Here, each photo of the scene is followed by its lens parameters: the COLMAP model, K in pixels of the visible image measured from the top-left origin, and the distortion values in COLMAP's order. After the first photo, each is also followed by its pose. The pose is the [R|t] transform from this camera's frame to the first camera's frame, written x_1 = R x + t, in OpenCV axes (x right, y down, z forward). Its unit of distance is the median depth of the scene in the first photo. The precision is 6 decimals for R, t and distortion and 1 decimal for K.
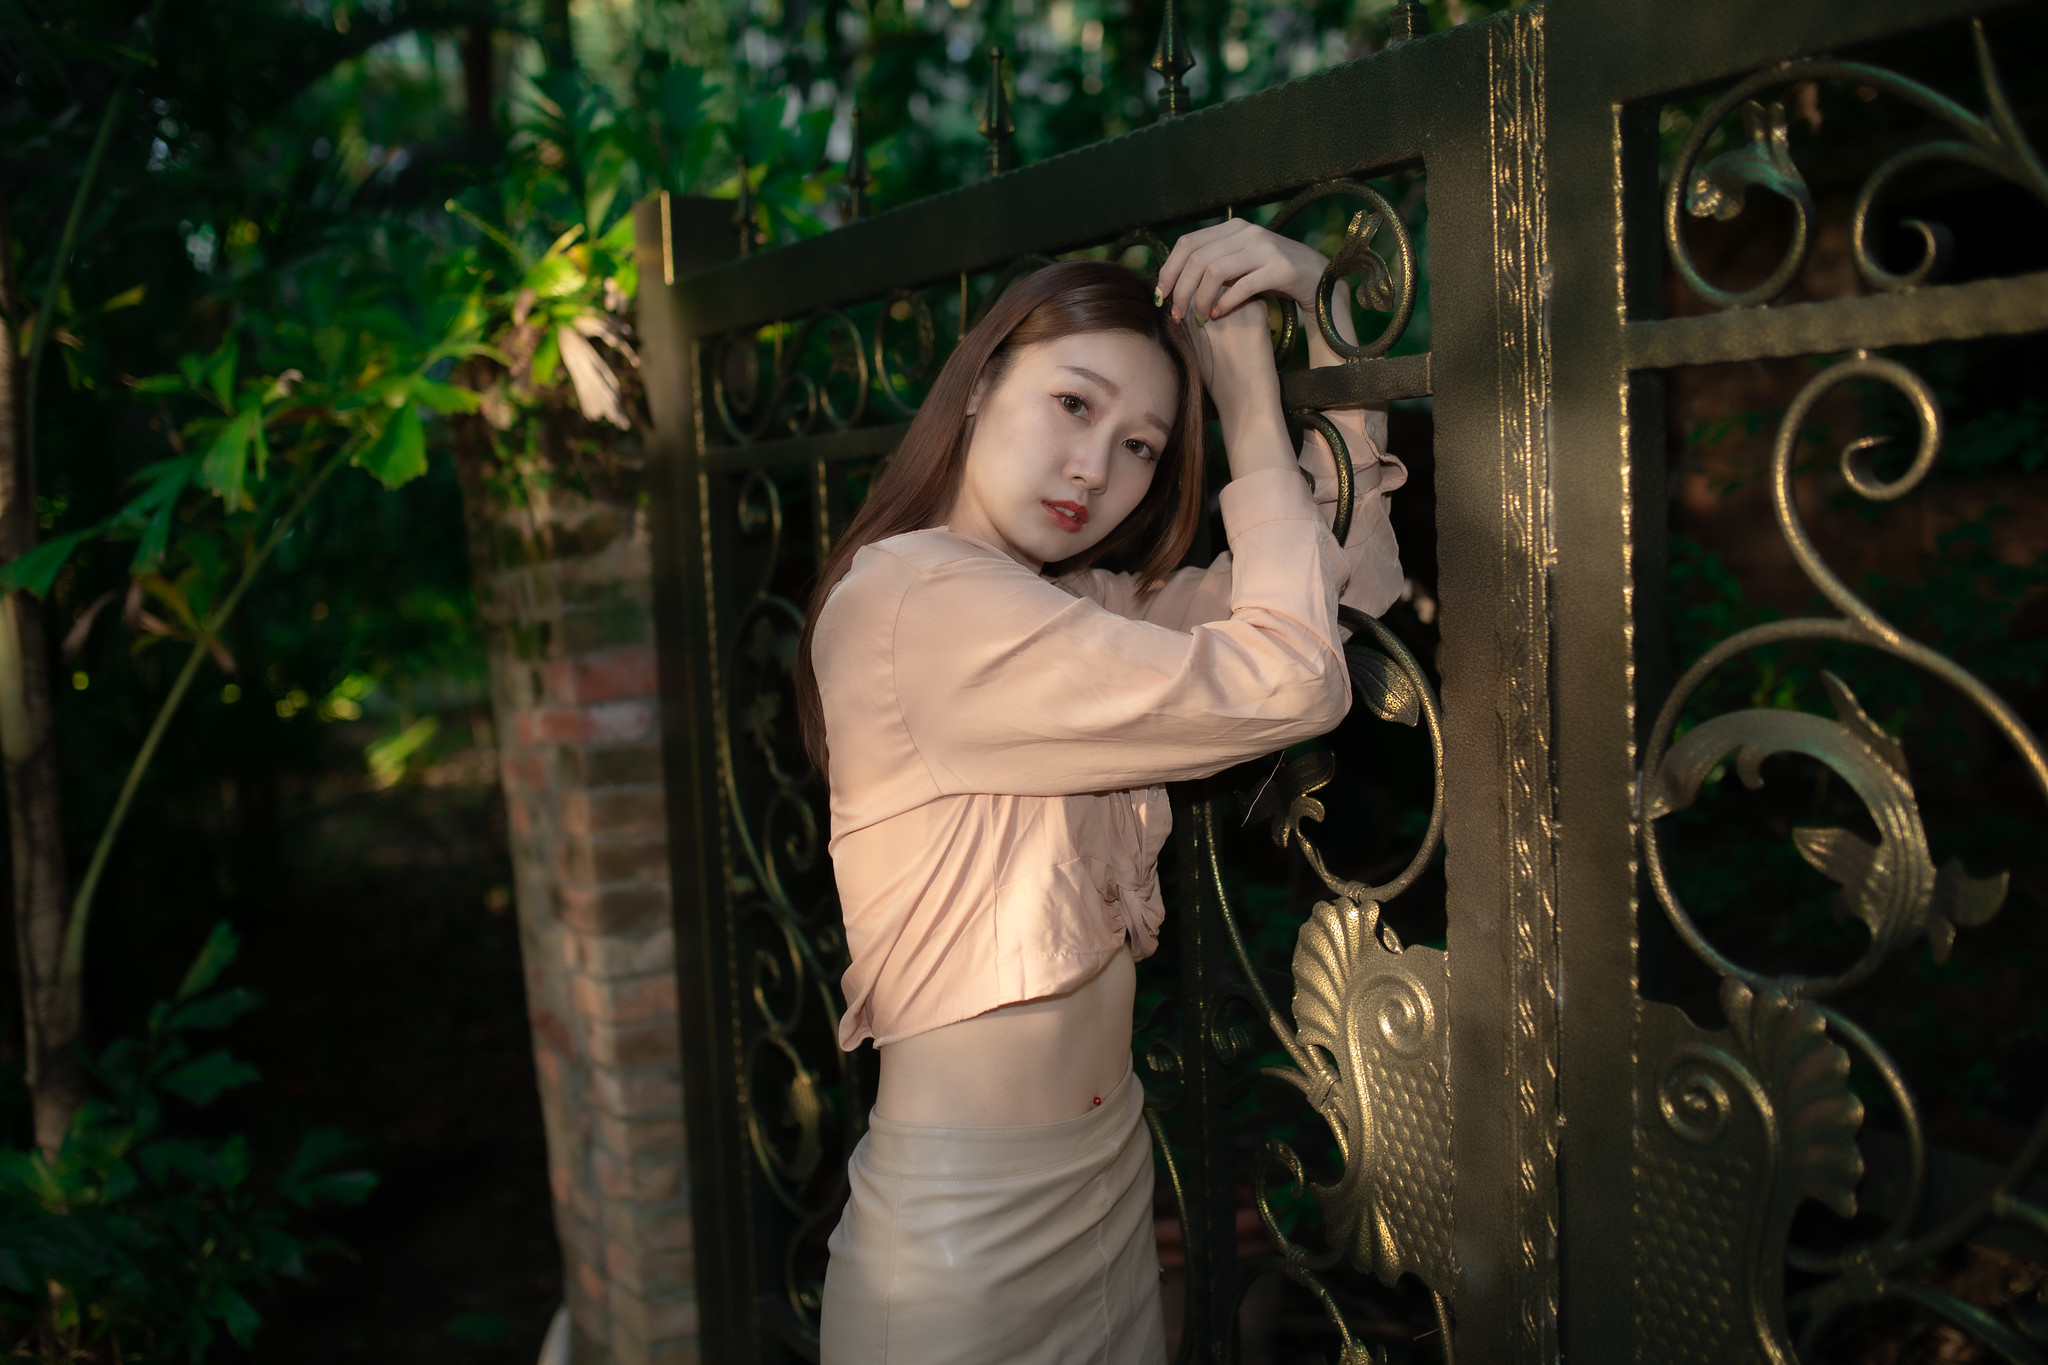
lens RADIAL K [[1947.4, 0, 996.3], [0, 1947.4, 676.7], [0, 0, 1]] dist [-0.069210, 0.089241]
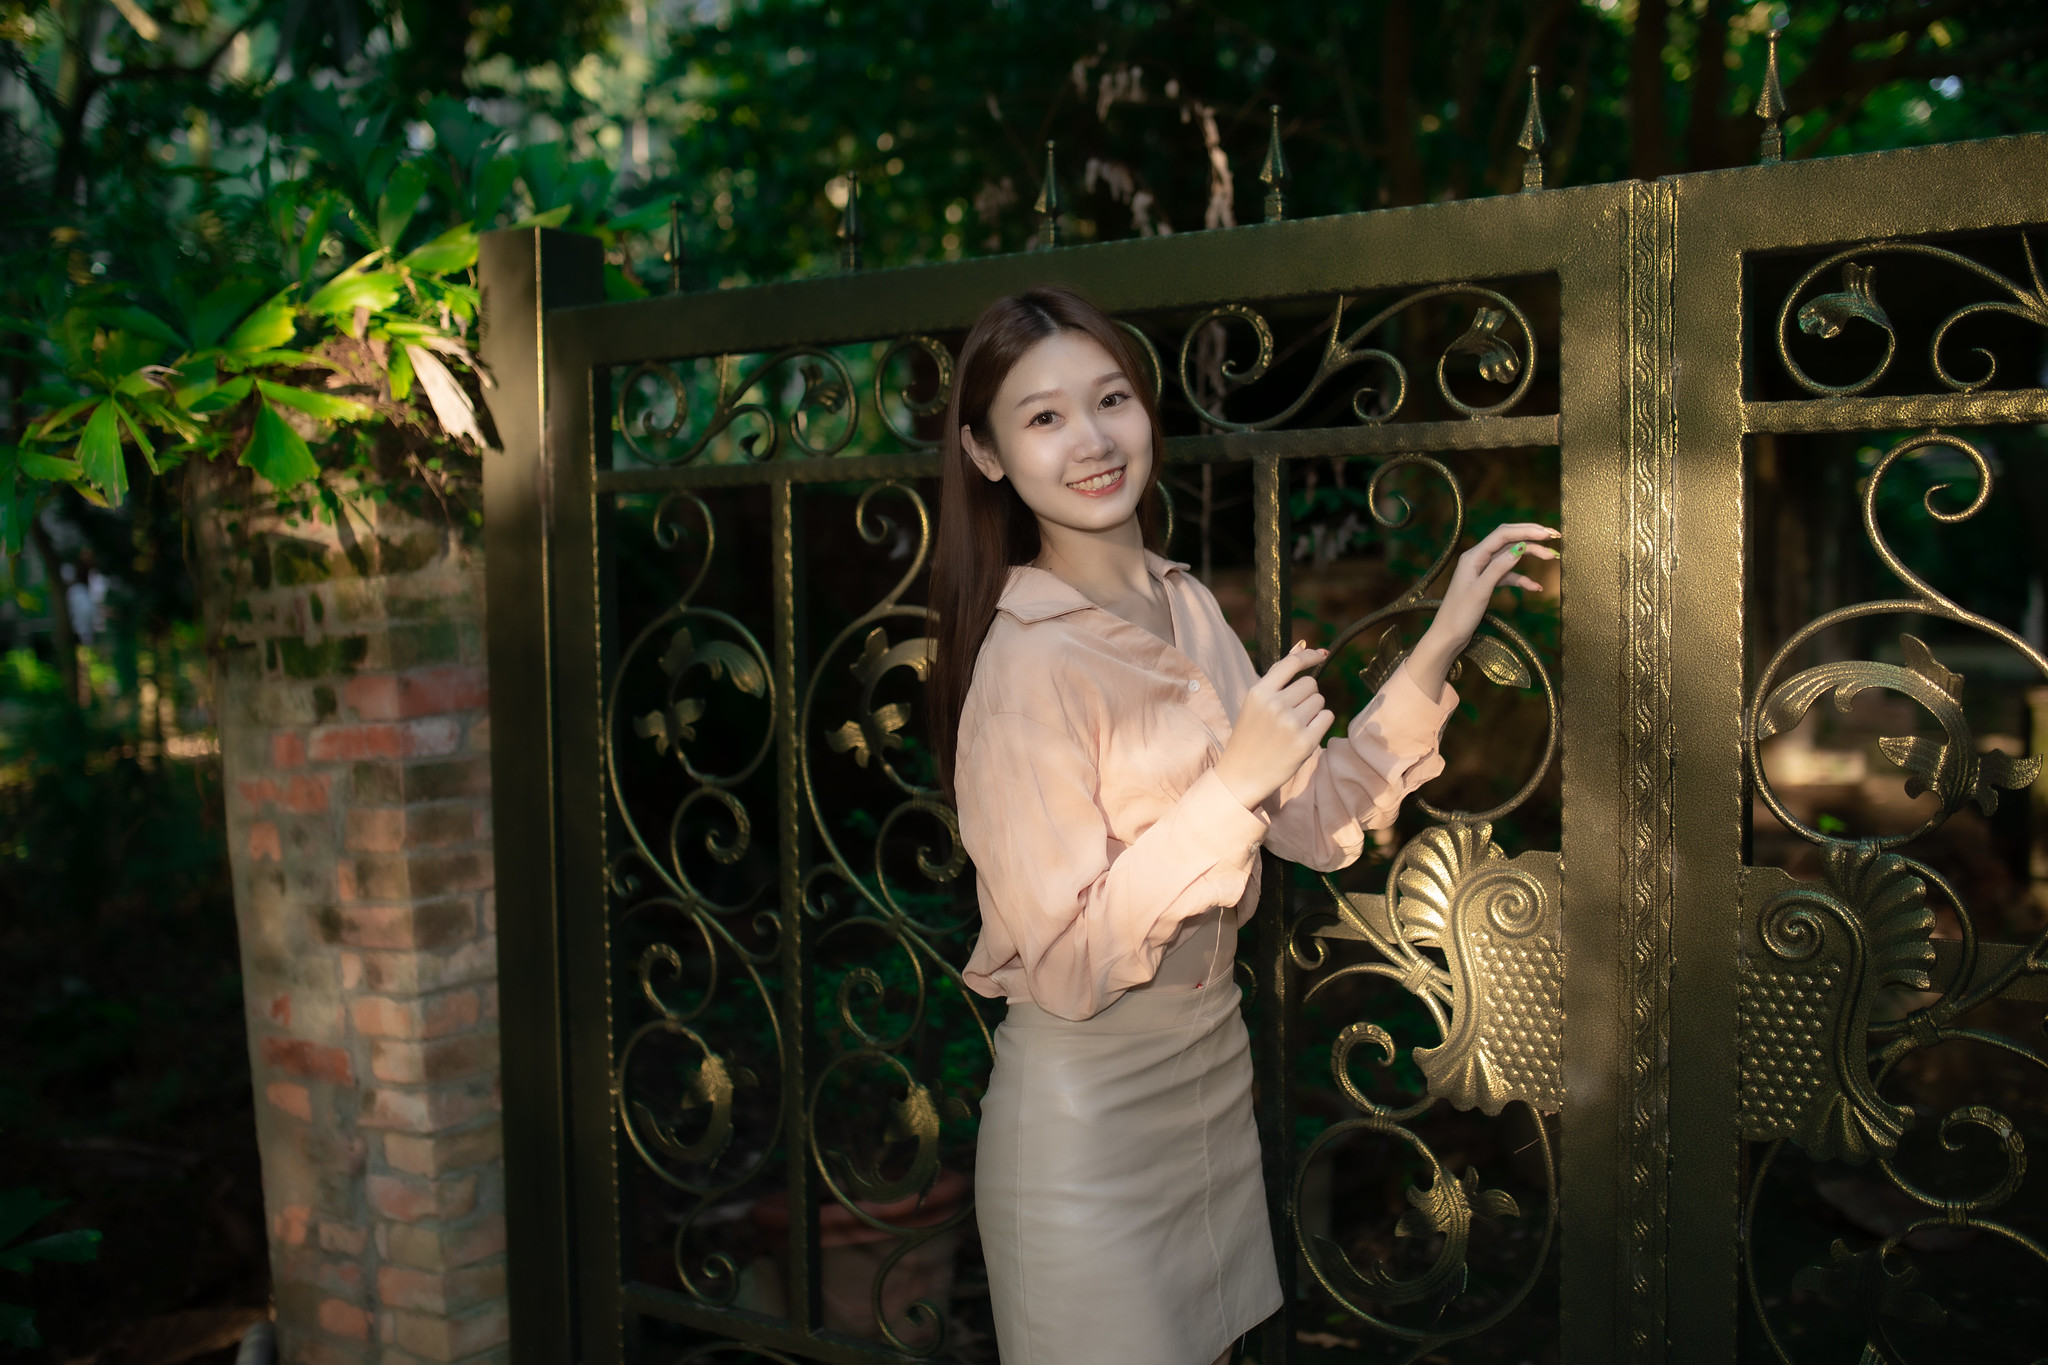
lens RADIAL K [[1947.4, 0, 996.3], [0, 1947.4, 676.7], [0, 0, 1]] dist [-0.069210, 0.089241]
pose [[0.908726, 0.008616, 0.417304, -0.353296], [0.008862, 0.999163, -0.039929, 0.035132], [-0.417299, 0.039982, 0.907889, -0.037816]]
